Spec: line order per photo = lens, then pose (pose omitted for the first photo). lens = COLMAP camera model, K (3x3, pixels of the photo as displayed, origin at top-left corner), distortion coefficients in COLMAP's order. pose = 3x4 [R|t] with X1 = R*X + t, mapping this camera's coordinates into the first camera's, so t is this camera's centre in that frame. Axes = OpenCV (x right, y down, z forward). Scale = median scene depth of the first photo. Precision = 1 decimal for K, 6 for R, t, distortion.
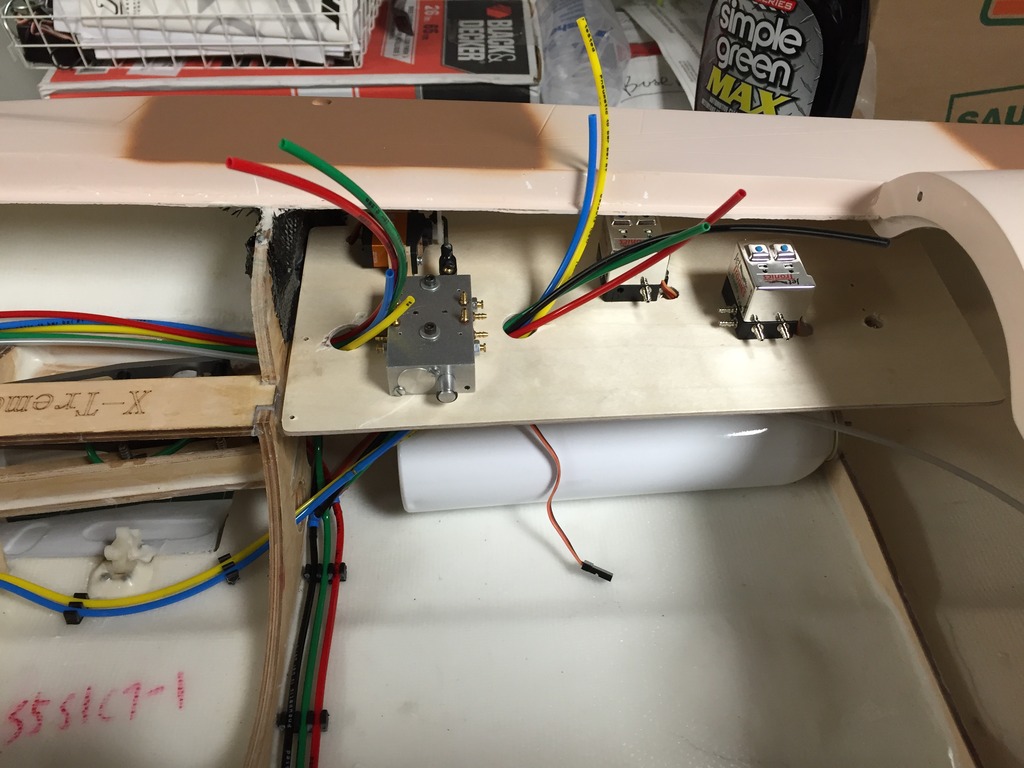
lens RADIAL K [[893.7, 0, 529.4], [0, 893.7, 361.1], [0, 0, 1]] dist [0.051637, -0.089900]
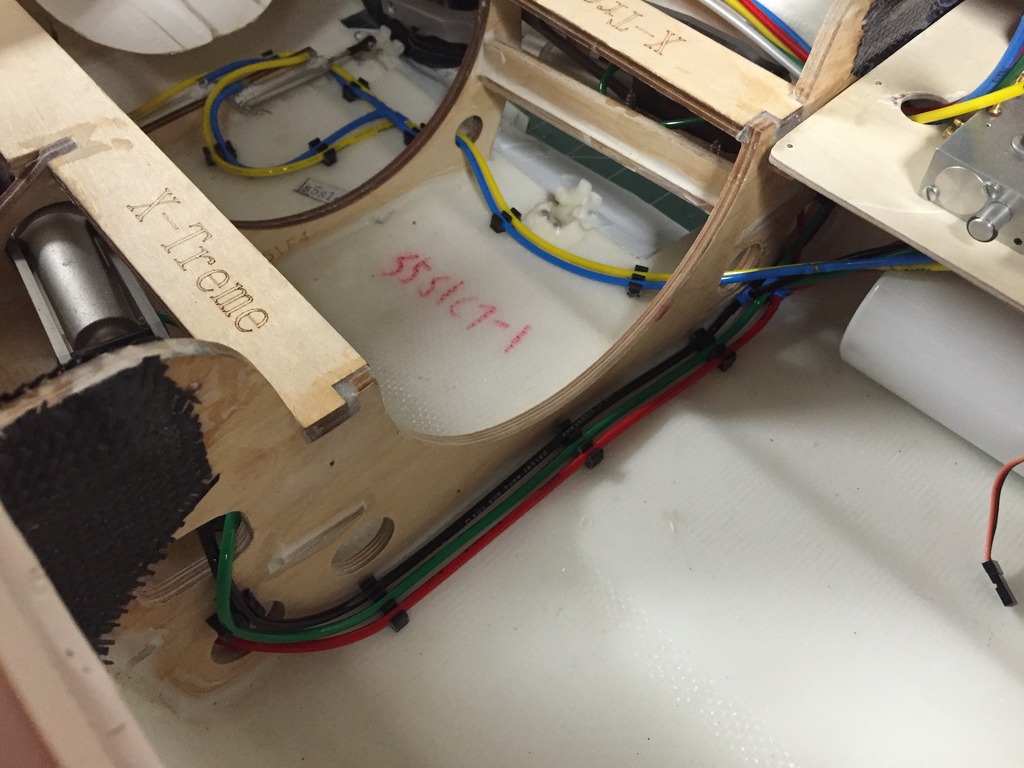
lens RADIAL K [[893.7, 0, 493.1], [0, 893.7, 382.9], [0, 0, 1]] dist [0.051637, -0.089900]
pose [[0.602448, 0.625961, -0.495206, 0.096137], [-0.531777, 0.777462, 0.335805, 0.095878], [0.595205, 0.061034, 0.801252, 0.224844]]
